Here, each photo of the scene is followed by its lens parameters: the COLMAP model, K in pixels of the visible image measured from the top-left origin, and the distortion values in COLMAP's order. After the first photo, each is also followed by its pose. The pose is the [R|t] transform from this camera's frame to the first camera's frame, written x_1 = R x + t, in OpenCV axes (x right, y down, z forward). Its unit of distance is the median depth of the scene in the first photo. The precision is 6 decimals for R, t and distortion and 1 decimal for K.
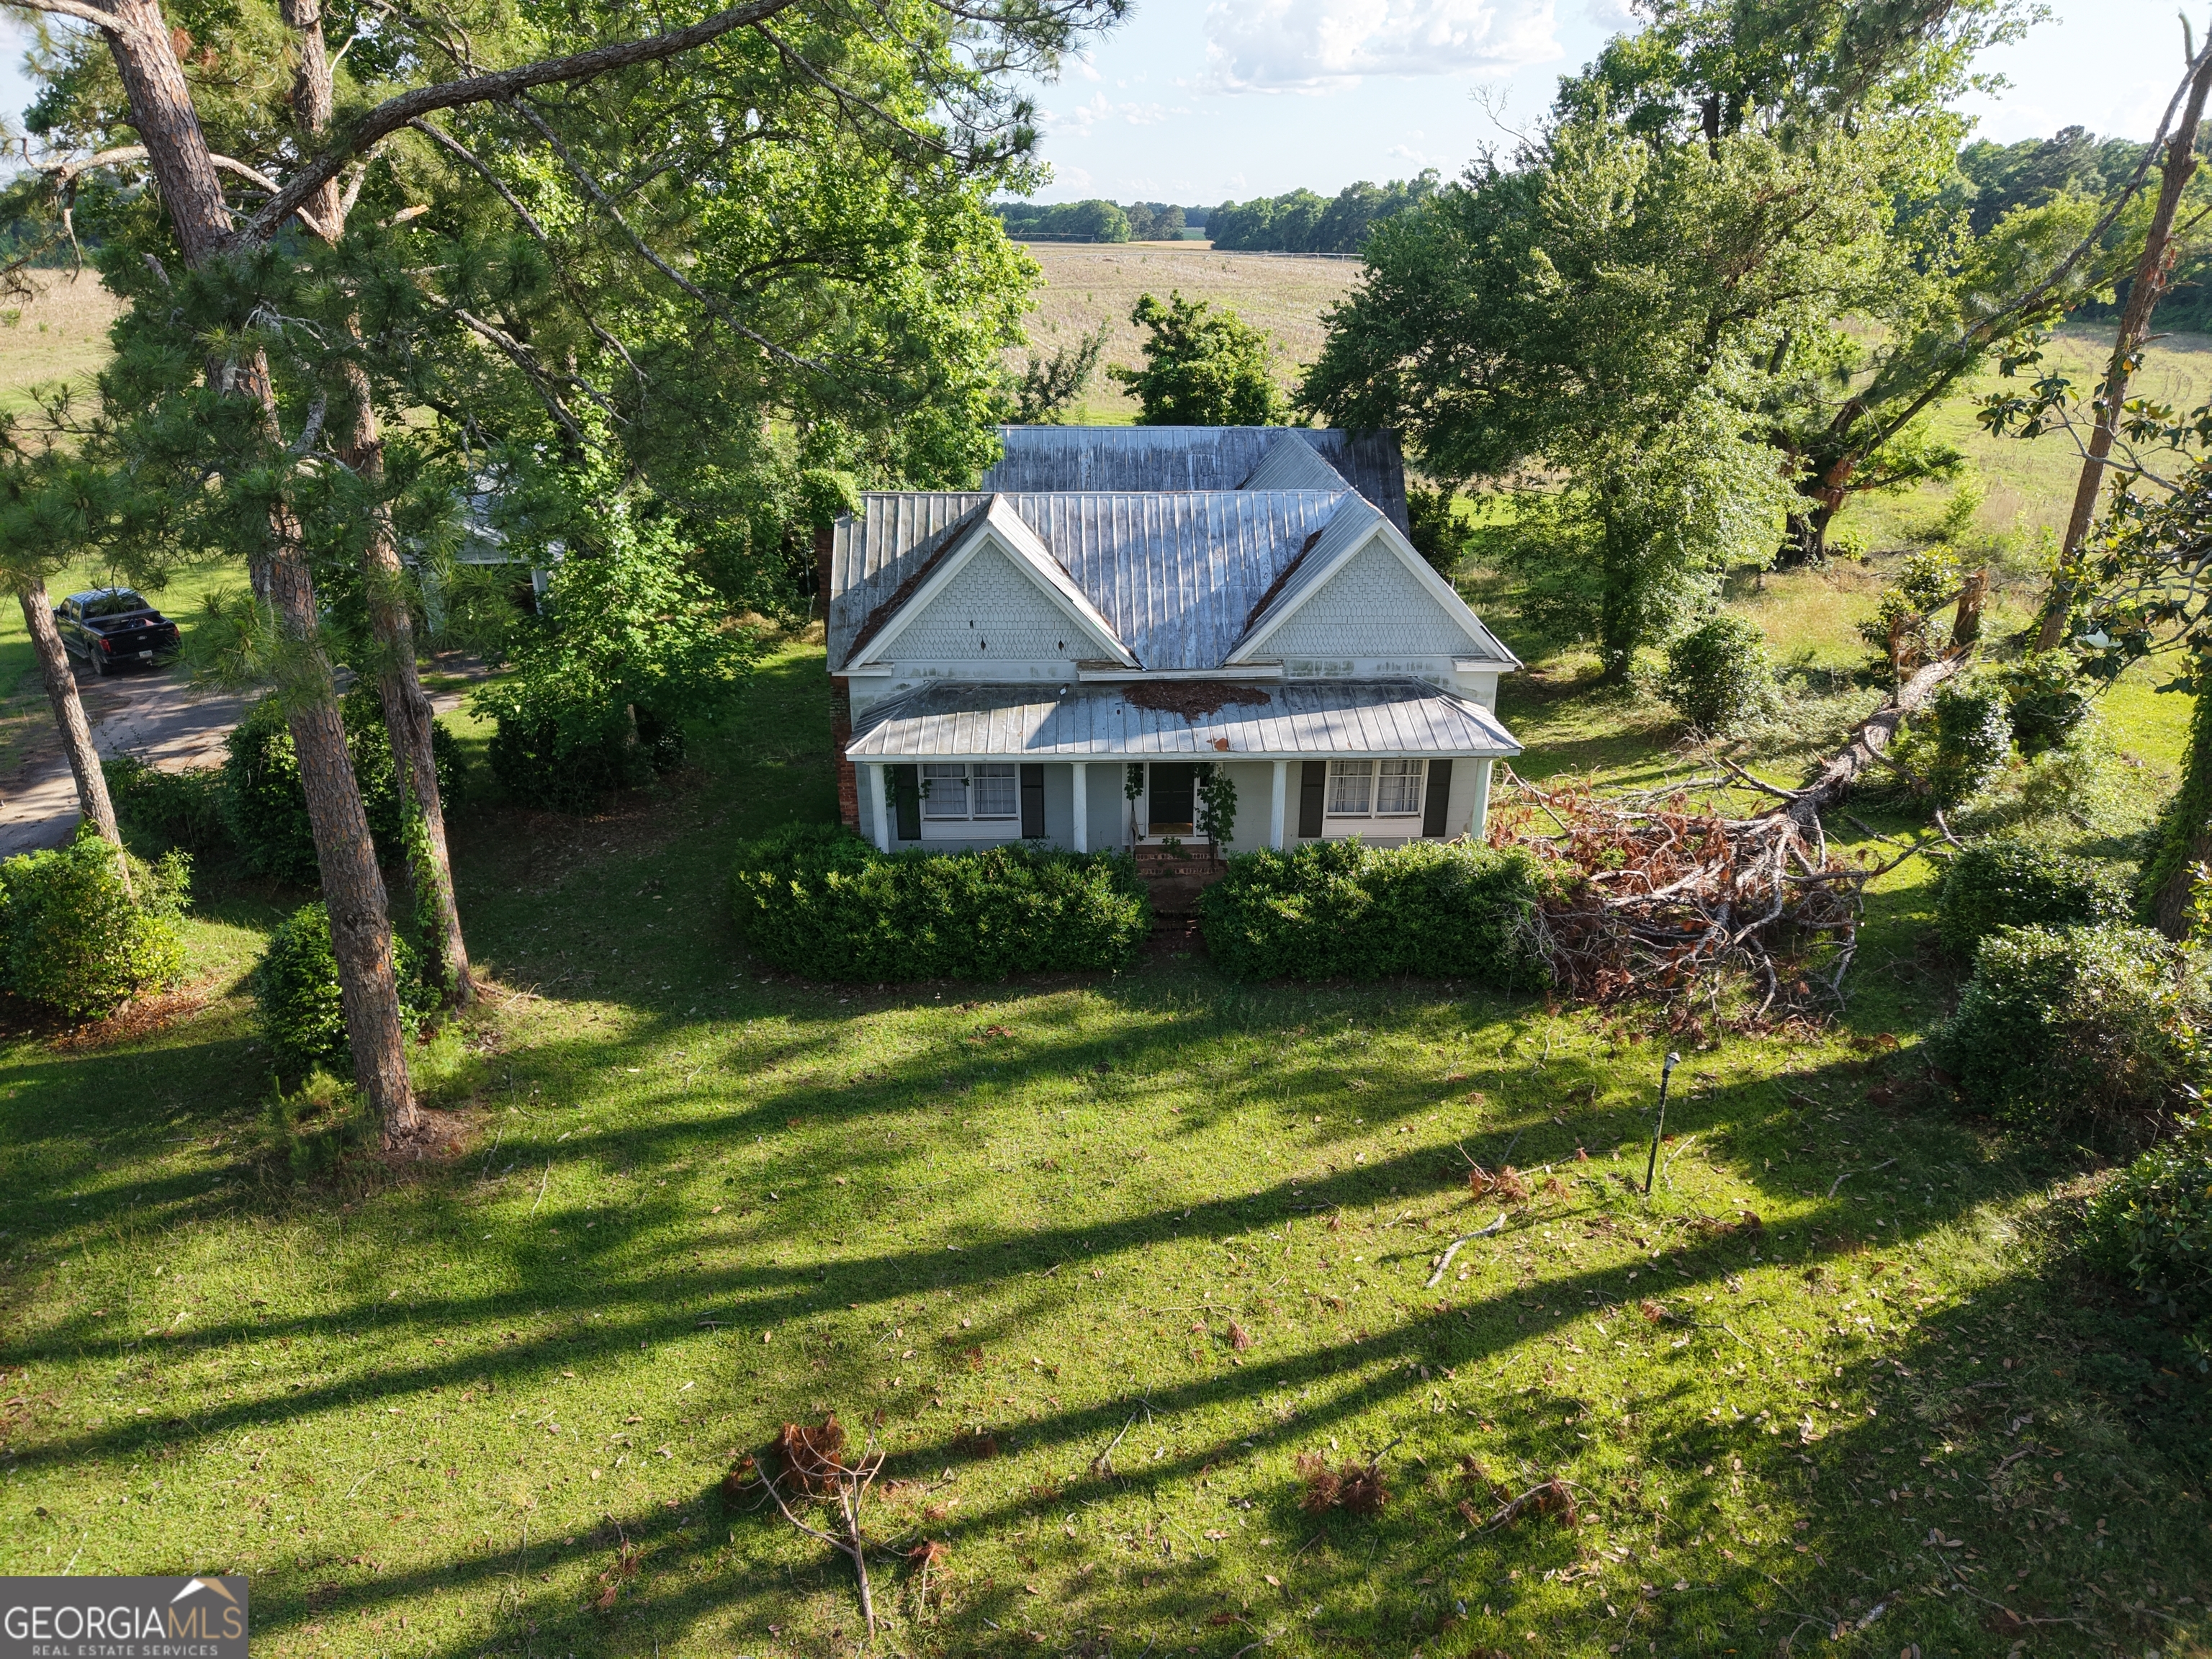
lens RADIAL K [[1503.8, 0, 1103.3], [0, 1503.8, 835.7], [0, 0, 1]] dist [-0.002627, -0.000655]
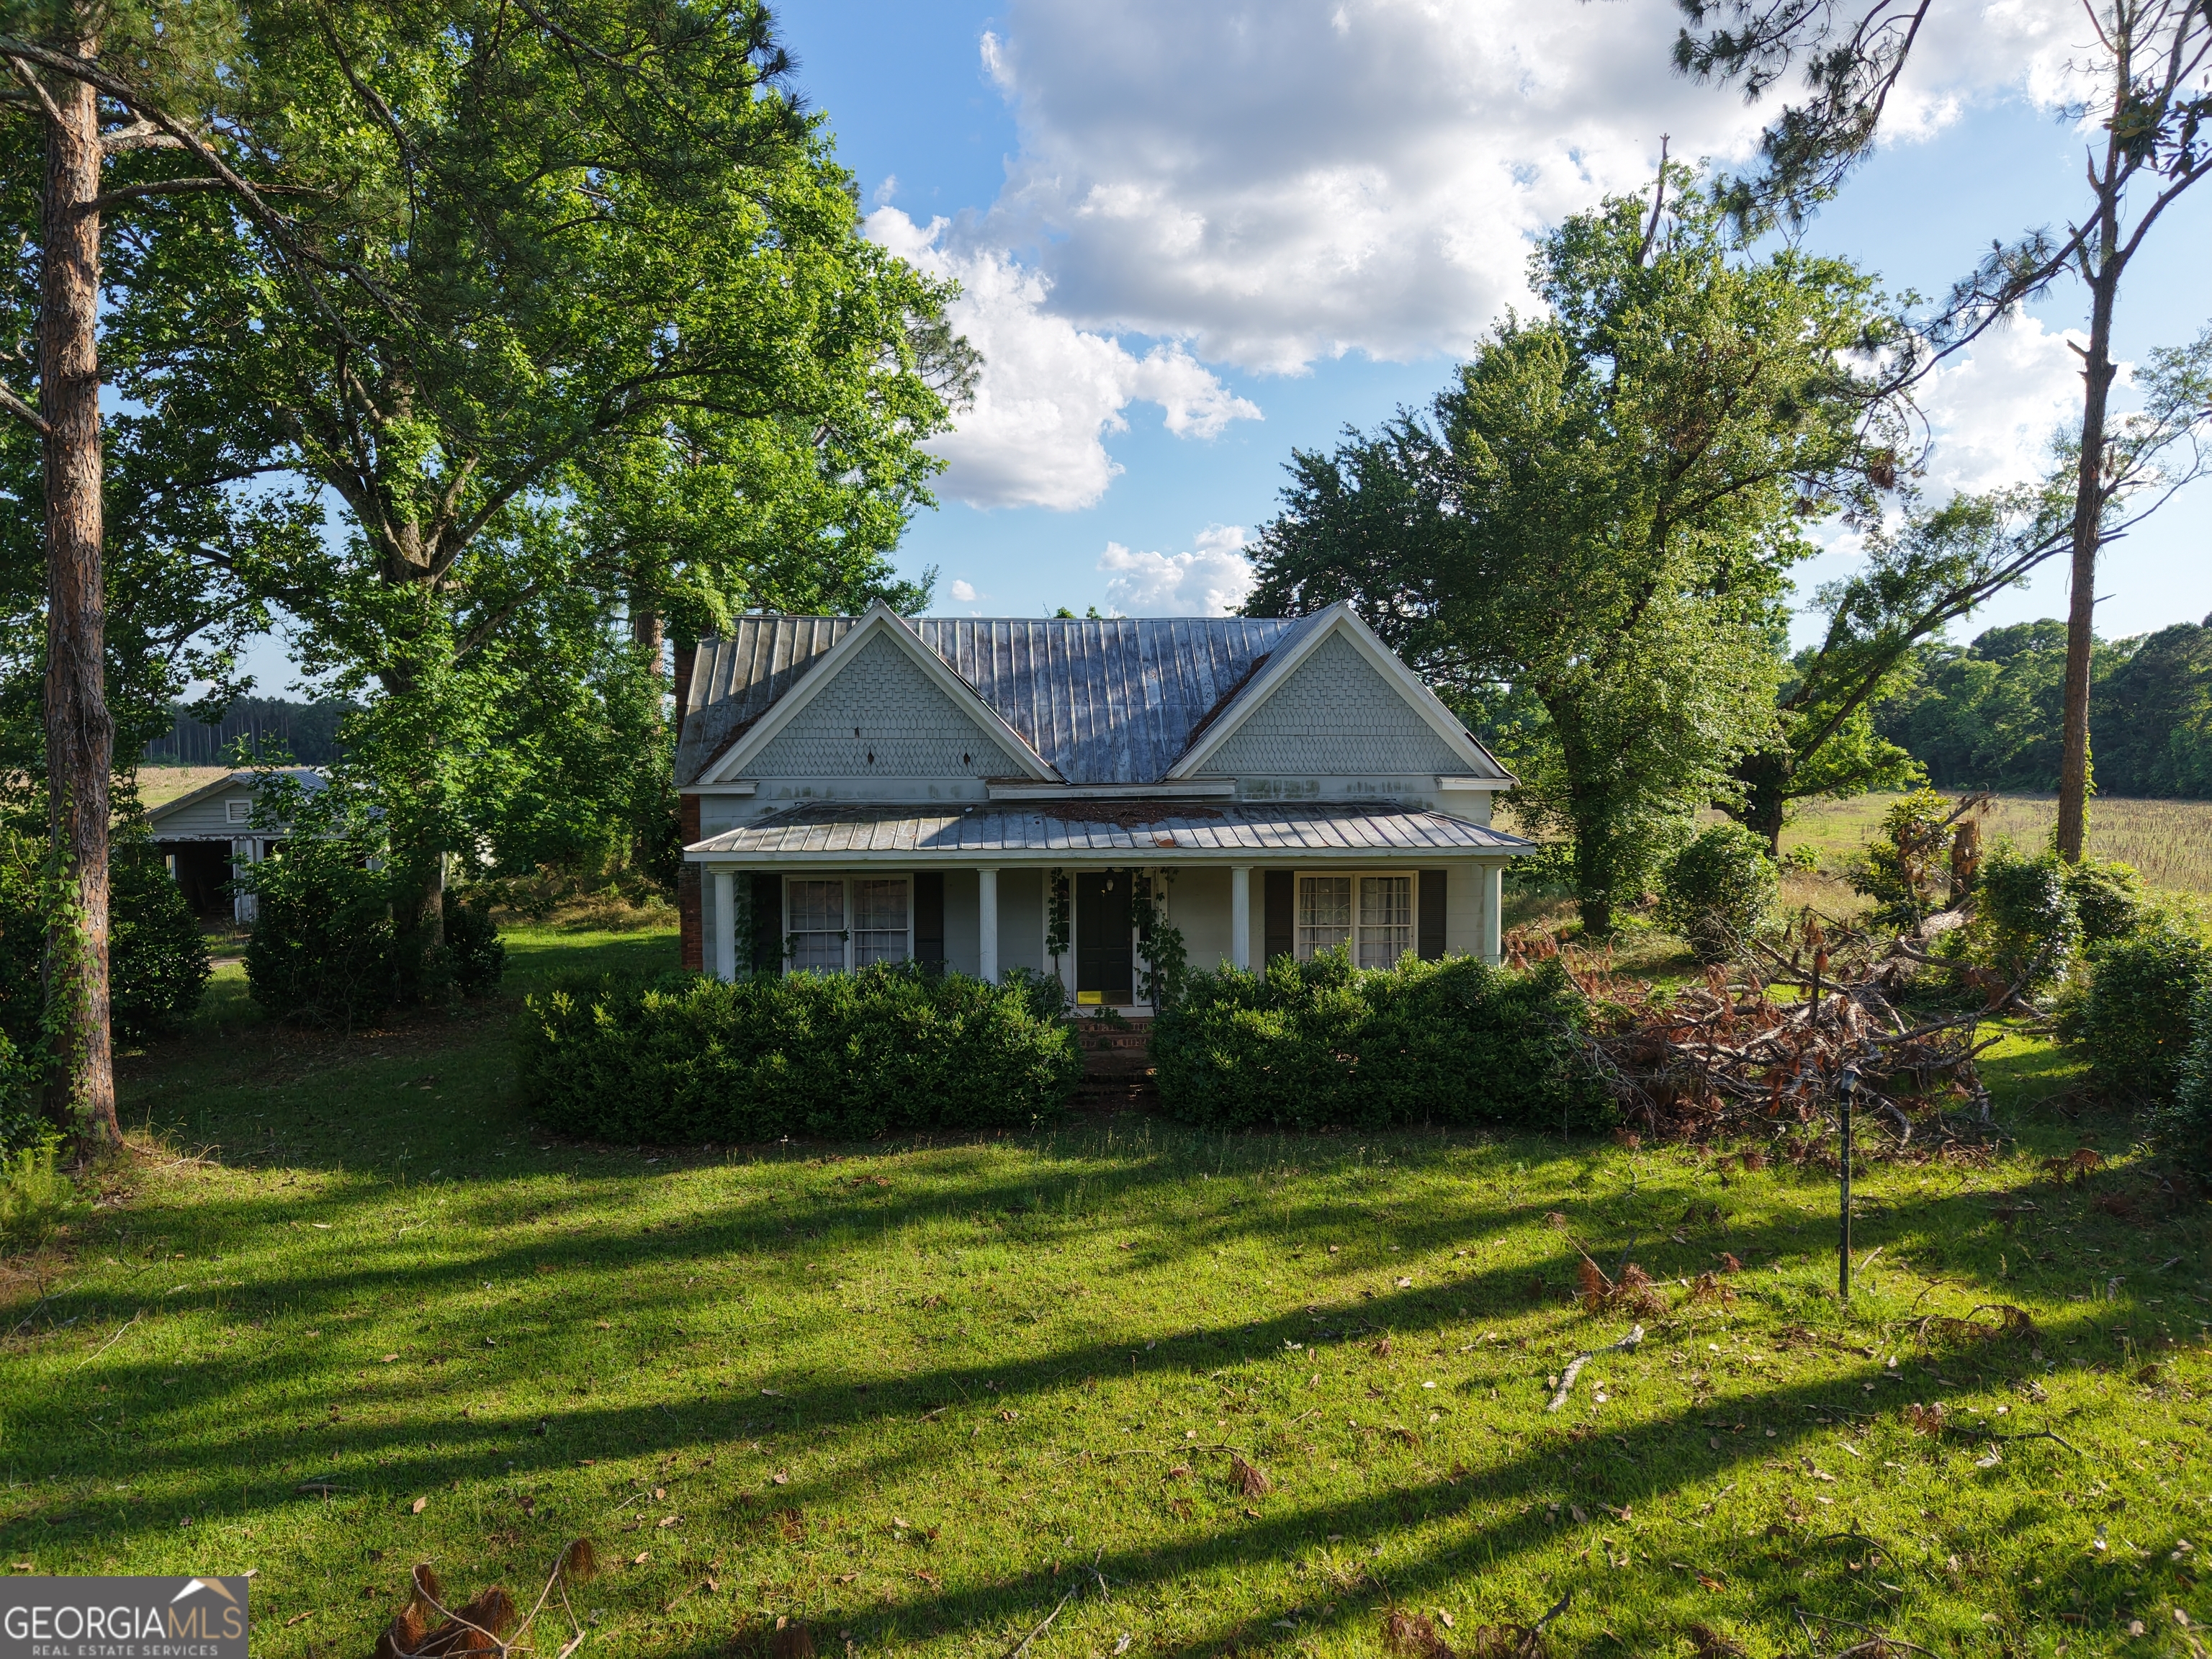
lens RADIAL K [[1503.8, 0, 1110.8], [0, 1503.8, 824.4], [0, 0, 1]] dist [-0.002627, -0.000655]
pose [[0.998157, -0.002466, 0.060627, 0.001227], [0.022893, 0.940632, -0.338656, 0.233330], [-0.056193, 0.339420, 0.938955, 0.298261]]
